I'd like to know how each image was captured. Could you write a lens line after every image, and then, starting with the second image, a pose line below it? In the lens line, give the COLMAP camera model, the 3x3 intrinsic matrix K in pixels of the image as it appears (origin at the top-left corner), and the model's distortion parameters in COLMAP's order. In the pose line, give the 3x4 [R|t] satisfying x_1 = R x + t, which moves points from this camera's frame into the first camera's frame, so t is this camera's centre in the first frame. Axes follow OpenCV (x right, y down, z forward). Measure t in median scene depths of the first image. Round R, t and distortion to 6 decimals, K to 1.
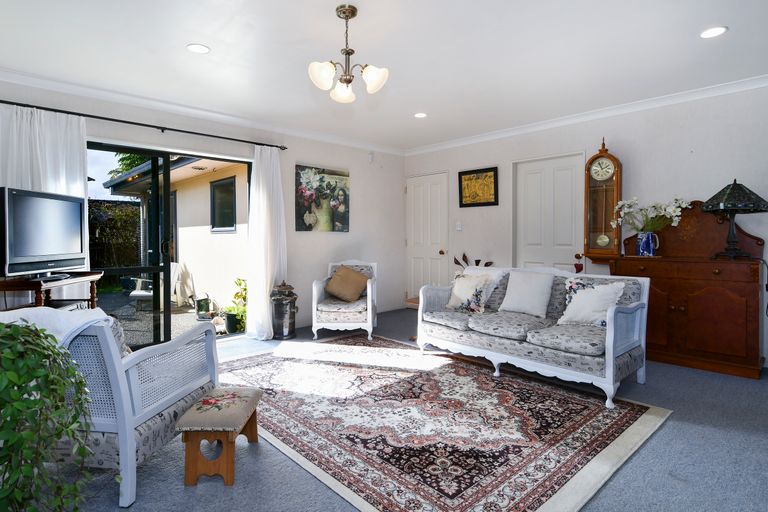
lens RADIAL K [[410.1, 0, 375.2], [0, 410.1, 237.4], [0, 0, 1]] dist [-0.002625, -0.001831]
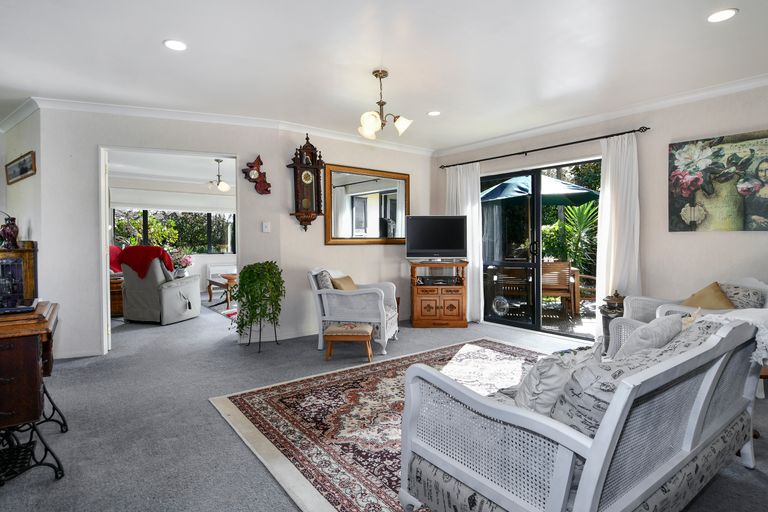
lens RADIAL K [[410.1, 0, 375.2], [0, 410.1, 237.4], [0, 0, 1]] dist [-0.002625, -0.001831]
pose [[-0.089385, -0.001855, -0.995995, 1.102308], [0.001532, 0.999997, -0.002000, -0.006894], [0.995996, -0.001705, -0.089382, 0.942359]]
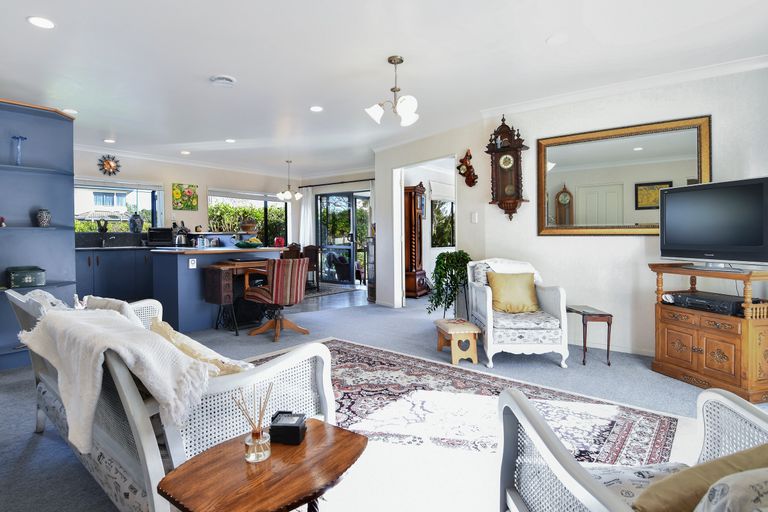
lens RADIAL K [[410.1, 0, 375.2], [0, 410.1, 237.4], [0, 0, 1]] dist [-0.002625, -0.001831]
pose [[-0.989441, 0.009363, -0.144632, 0.170974], [0.007691, 0.999897, 0.012122, 0.005478], [0.144731, 0.010881, -0.989411, 1.973182]]
